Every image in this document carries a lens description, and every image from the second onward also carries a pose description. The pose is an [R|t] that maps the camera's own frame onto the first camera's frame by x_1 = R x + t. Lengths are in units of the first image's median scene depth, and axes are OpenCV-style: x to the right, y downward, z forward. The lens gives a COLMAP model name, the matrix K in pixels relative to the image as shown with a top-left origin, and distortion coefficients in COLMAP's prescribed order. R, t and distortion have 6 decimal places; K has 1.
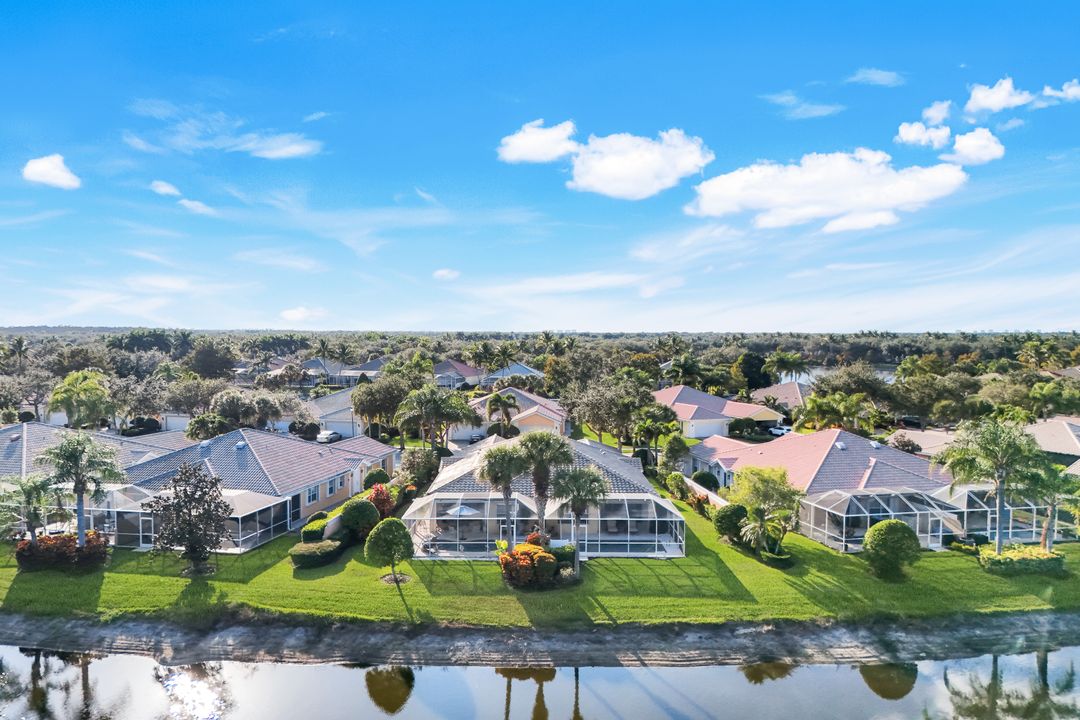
lens RADIAL K [[792.7, 0, 543.2], [0, 792.7, 365.1], [0, 0, 1]] dist [0.037565, 0.001742]
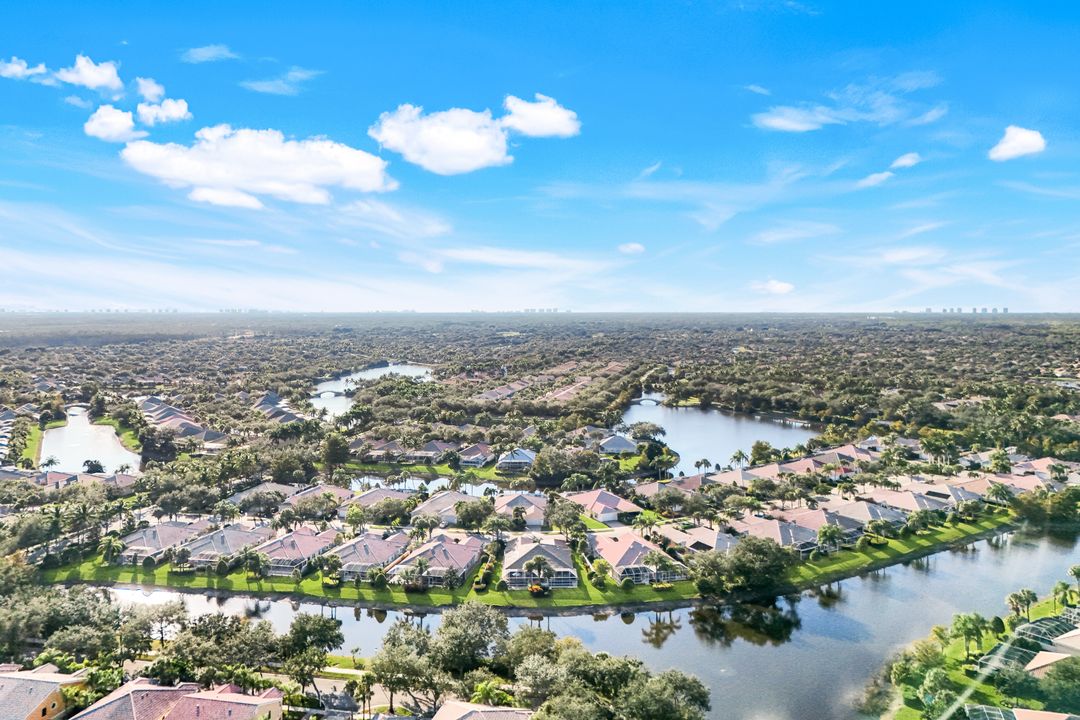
lens RADIAL K [[792.7, 0, 541.2], [0, 792.7, 331.3], [0, 0, 1]] dist [0.037565, 0.001742]
pose [[0.999887, -0.001458, 0.014978, -0.053112], [0.001542, 0.999983, -0.005651, -1.051762], [-0.014969, 0.005674, 0.999872, -3.063398]]
